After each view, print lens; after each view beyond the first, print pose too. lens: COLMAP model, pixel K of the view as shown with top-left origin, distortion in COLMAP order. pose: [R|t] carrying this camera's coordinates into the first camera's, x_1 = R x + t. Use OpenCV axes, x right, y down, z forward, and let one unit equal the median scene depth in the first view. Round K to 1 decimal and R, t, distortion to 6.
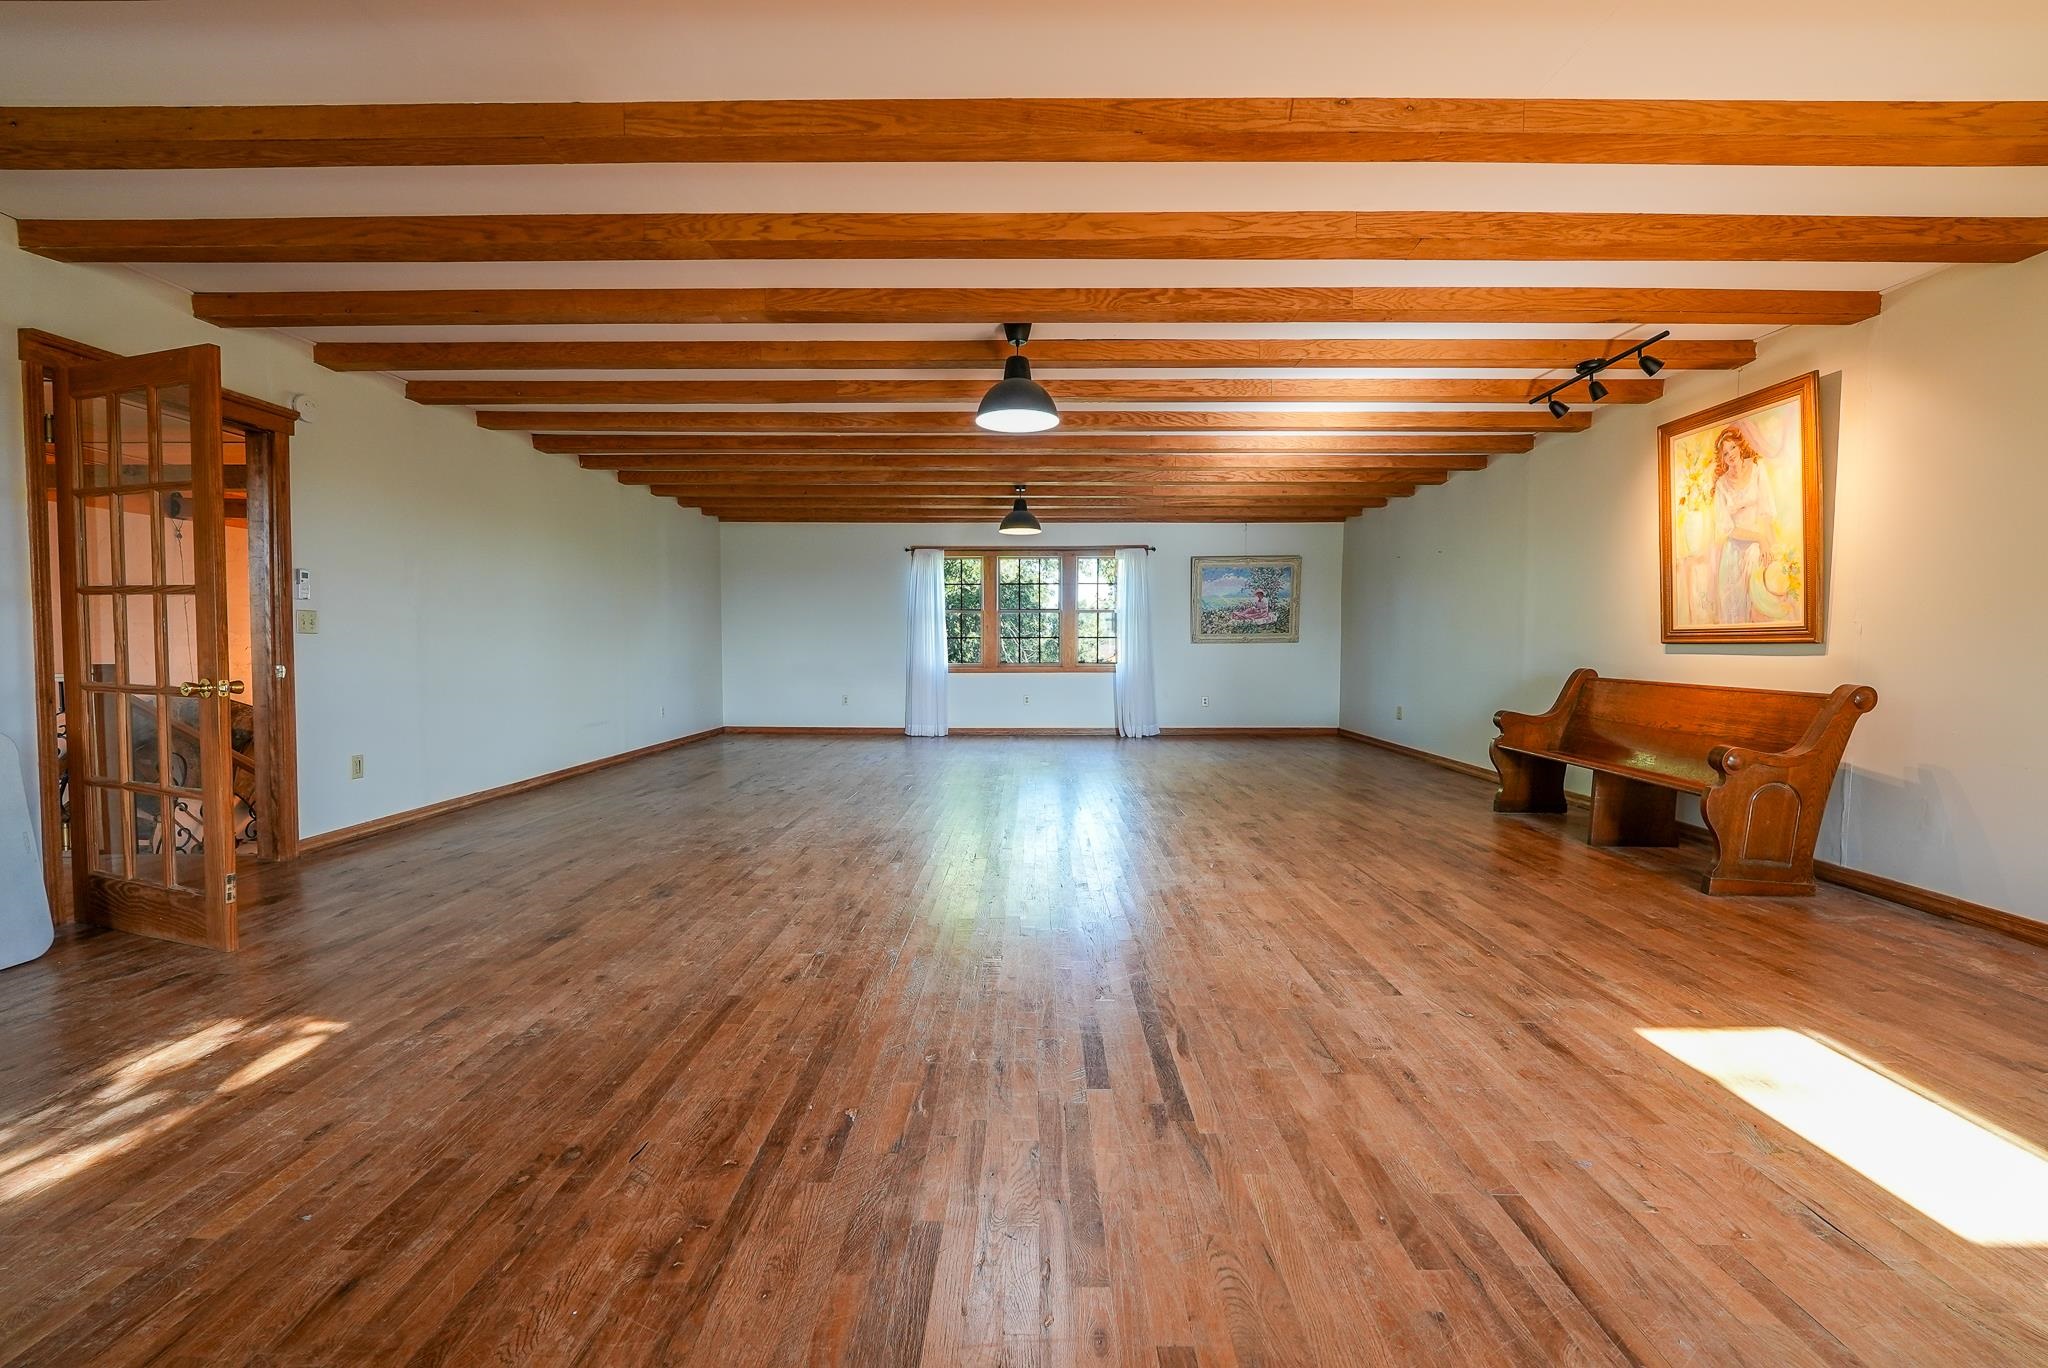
lens RADIAL K [[832.1, 0, 1024.5], [0, 832.1, 671.6], [0, 0, 1]] dist [-0.007070, -0.002711]
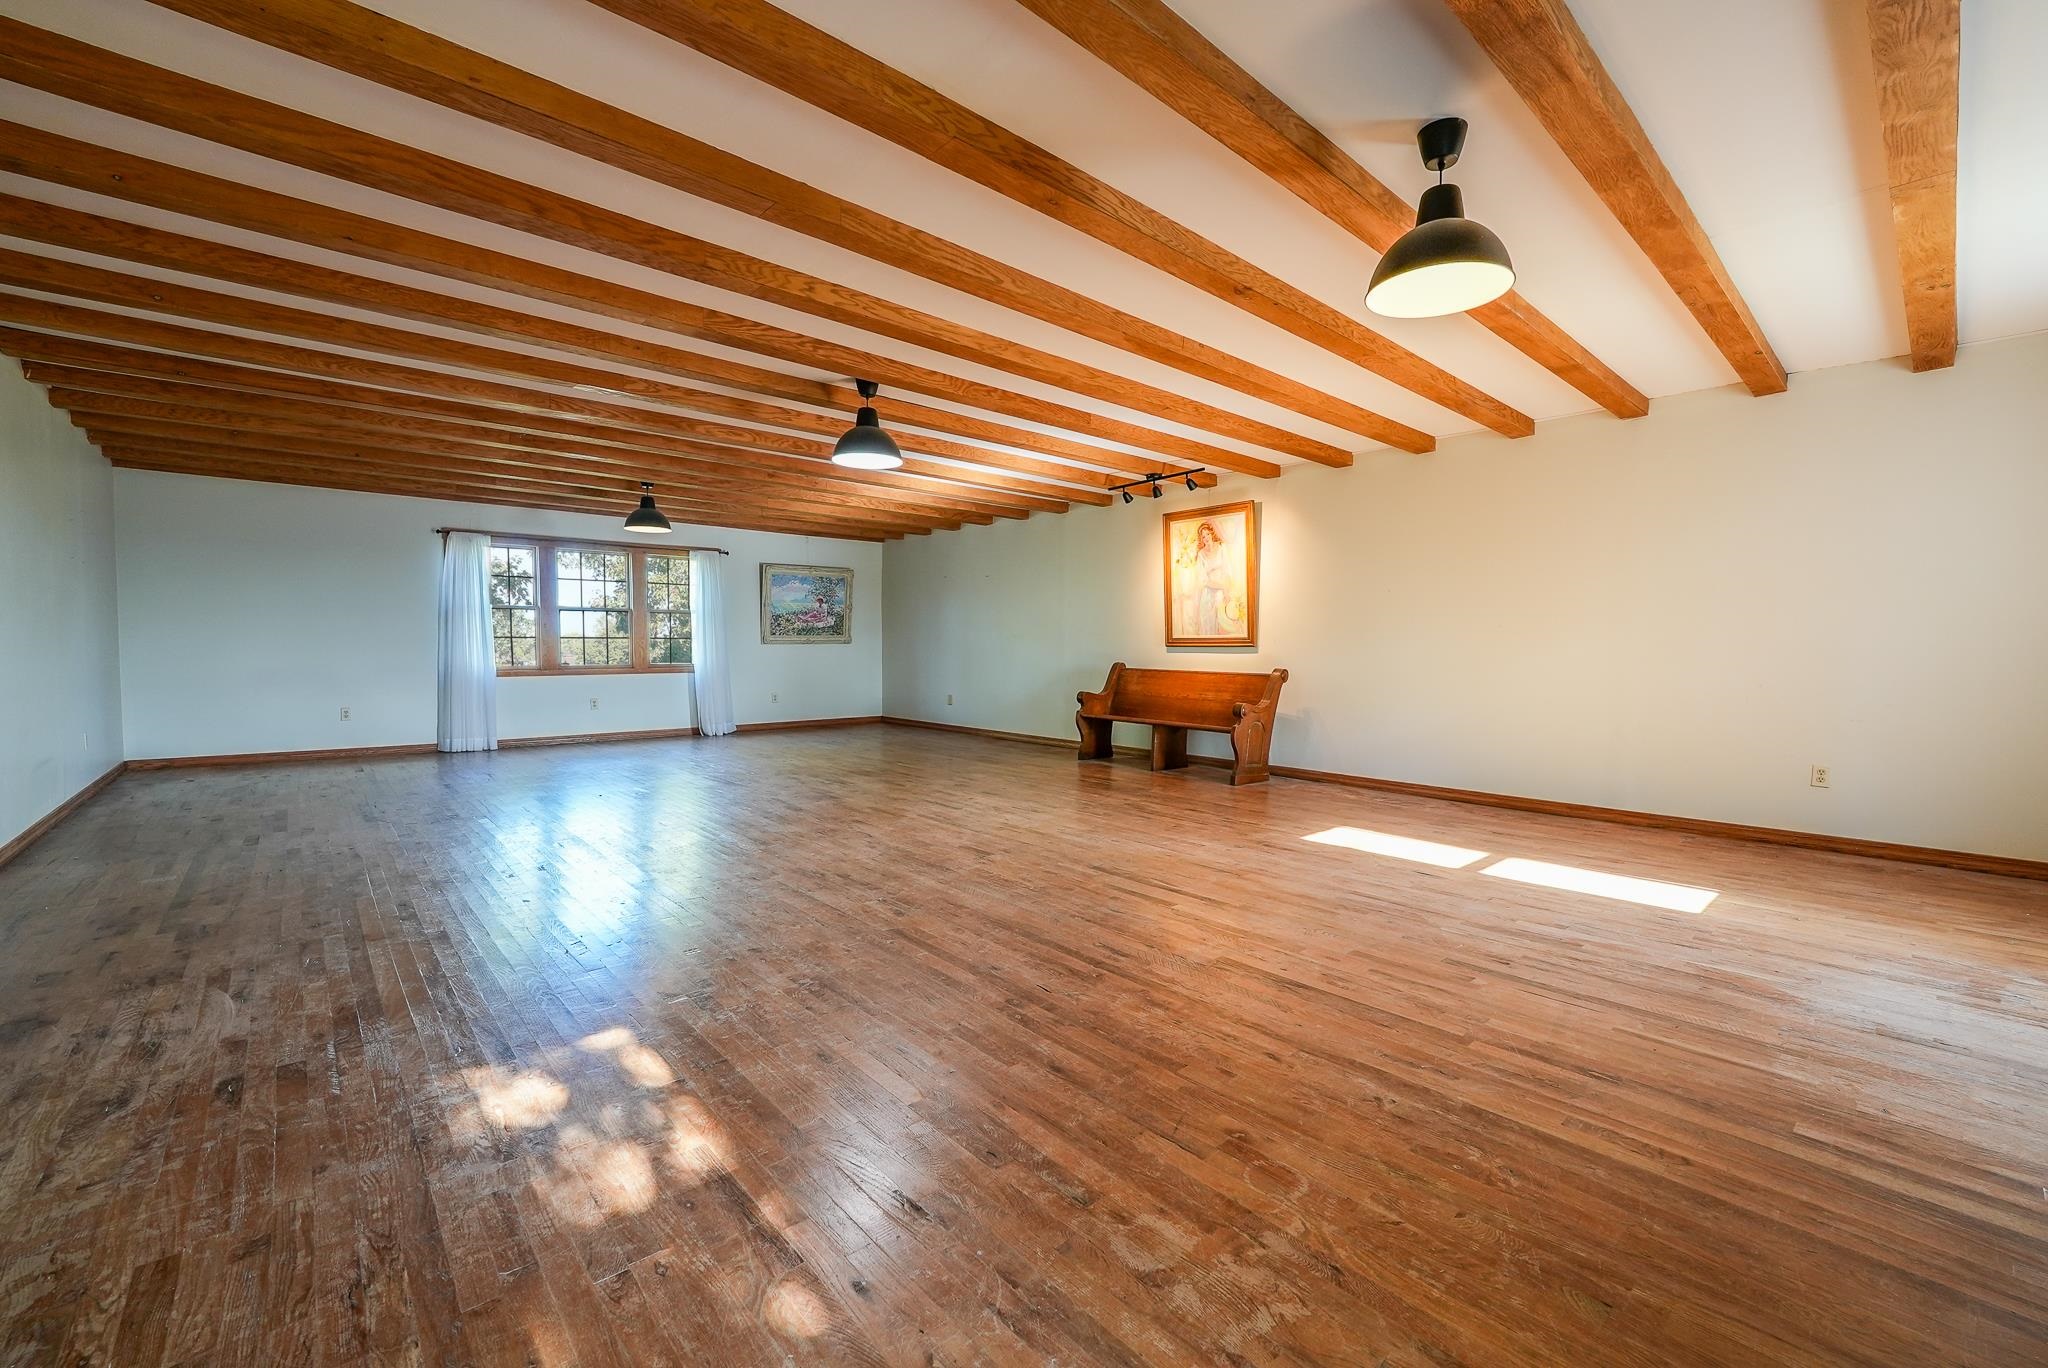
lens RADIAL K [[832.1, 0, 1019.9], [0, 832.1, 667.9], [0, 0, 1]] dist [-0.007070, -0.002711]
pose [[0.744672, -0.014832, 0.667266, -0.612772], [0.017336, 0.999846, 0.002878, -0.001593], [-0.667206, 0.009424, 0.744814, -0.038092]]
